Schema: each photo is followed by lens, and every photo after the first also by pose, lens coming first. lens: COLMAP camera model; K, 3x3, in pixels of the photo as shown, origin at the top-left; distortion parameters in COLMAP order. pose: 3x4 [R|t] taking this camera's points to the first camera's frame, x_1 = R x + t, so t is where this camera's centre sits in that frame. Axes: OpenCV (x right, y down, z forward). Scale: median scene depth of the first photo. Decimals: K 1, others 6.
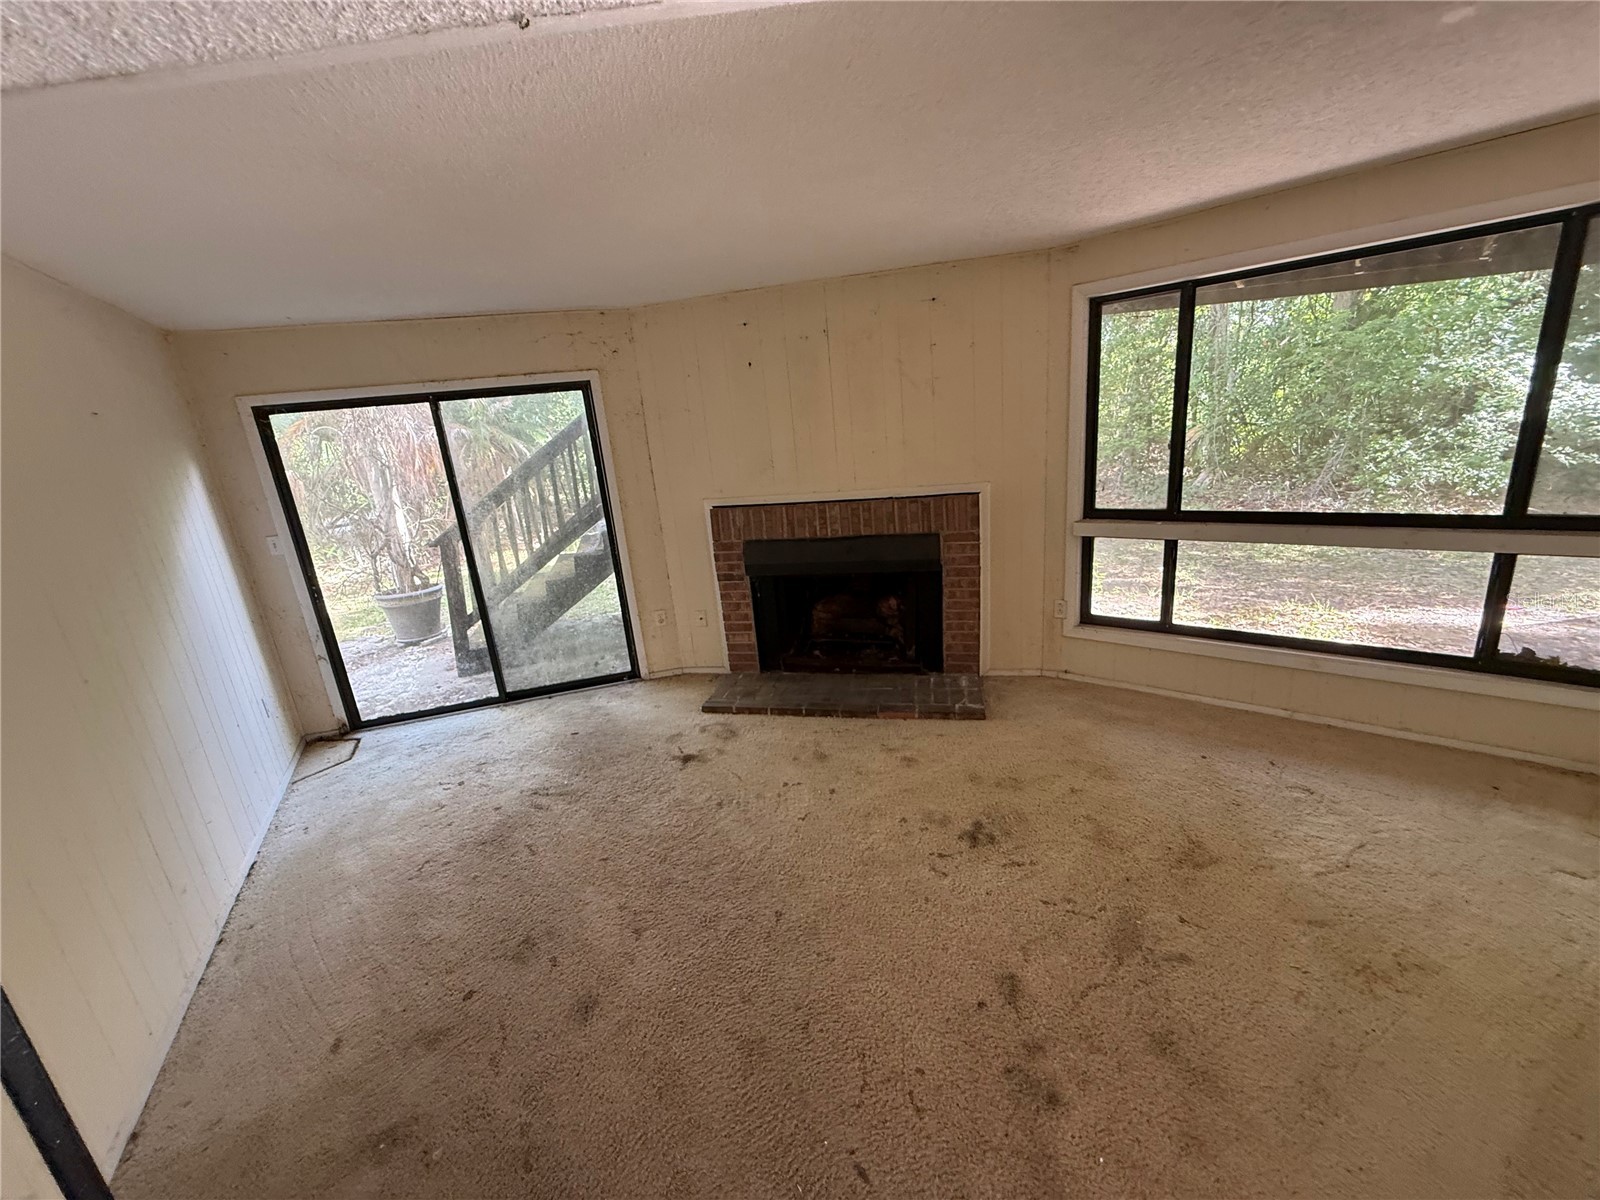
lens RADIAL K [[635.7, 0, 797.6], [0, 635.7, 599.4], [0, 0, 1]] dist [0.001234, 0.000206]
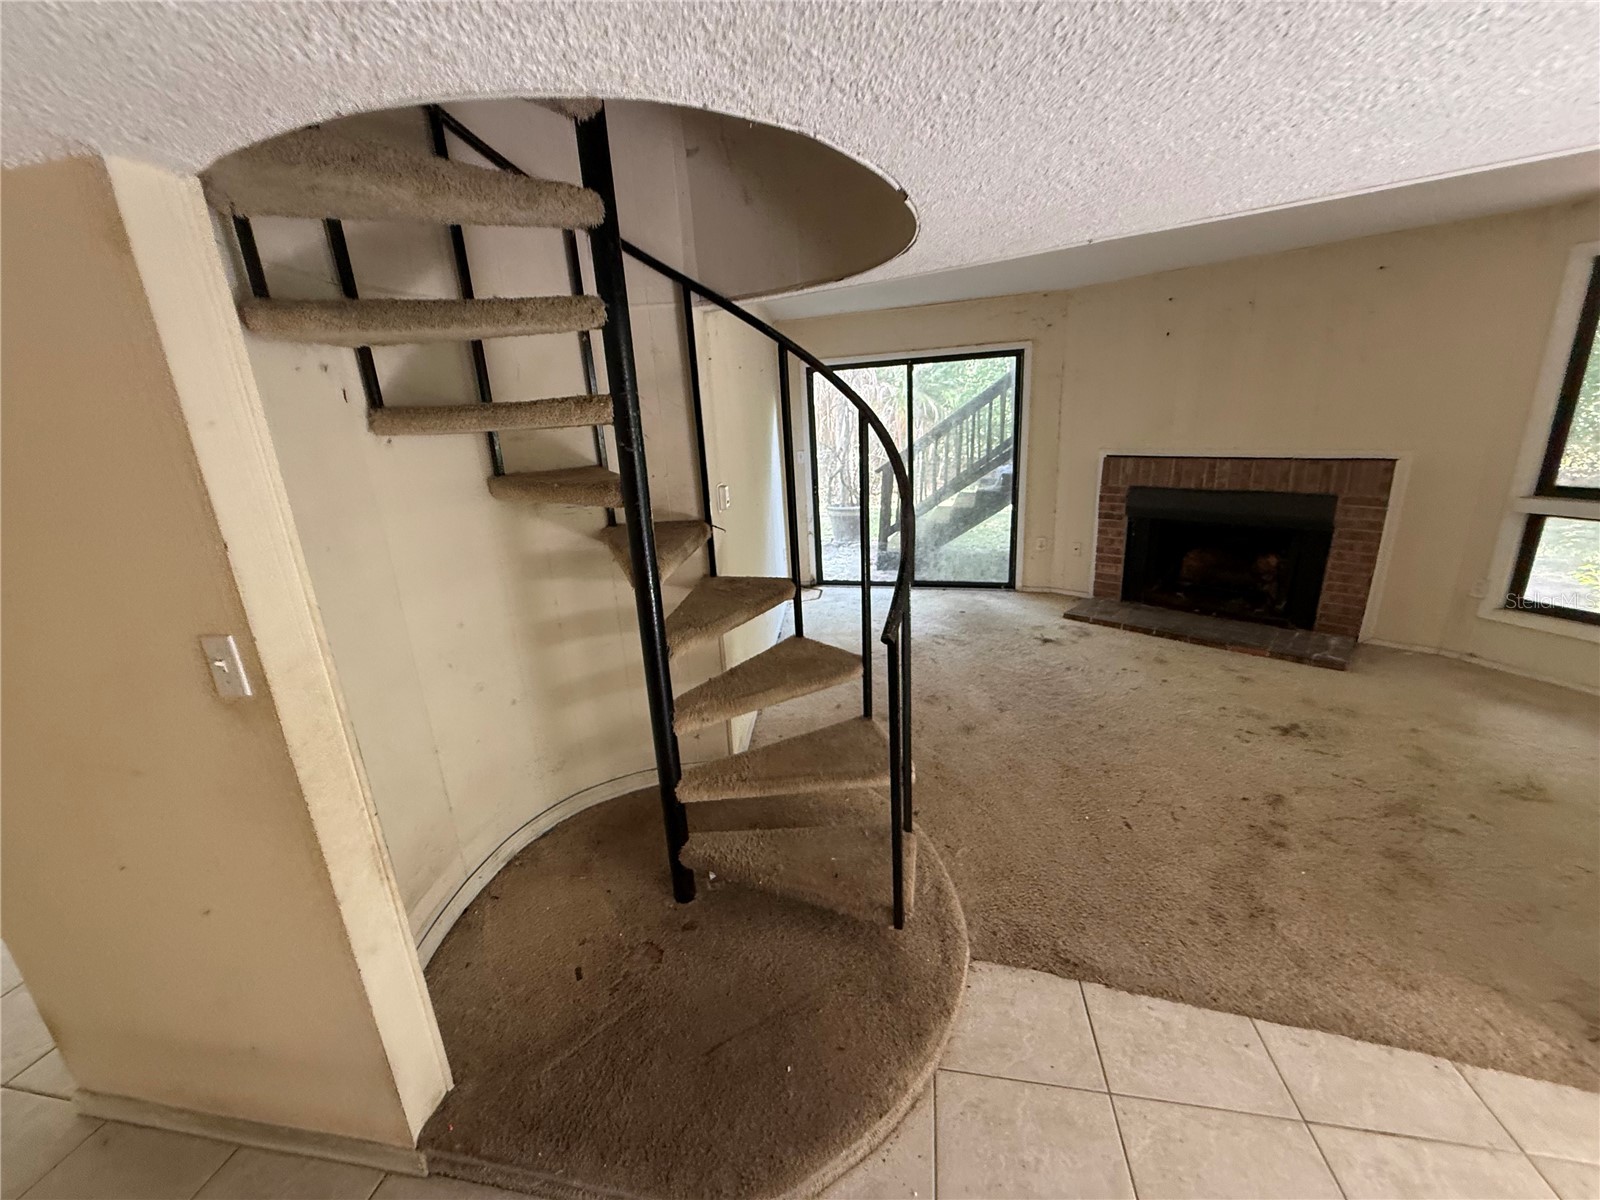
lens RADIAL K [[635.7, 0, 797.6], [0, 635.7, 599.4], [0, 0, 1]] dist [0.001234, 0.000206]
pose [[0.839569, 0.193532, -0.507612, 0.039559], [-0.167456, 0.981088, 0.097083, 0.107320], [0.516800, 0.003495, 0.856099, -0.343064]]
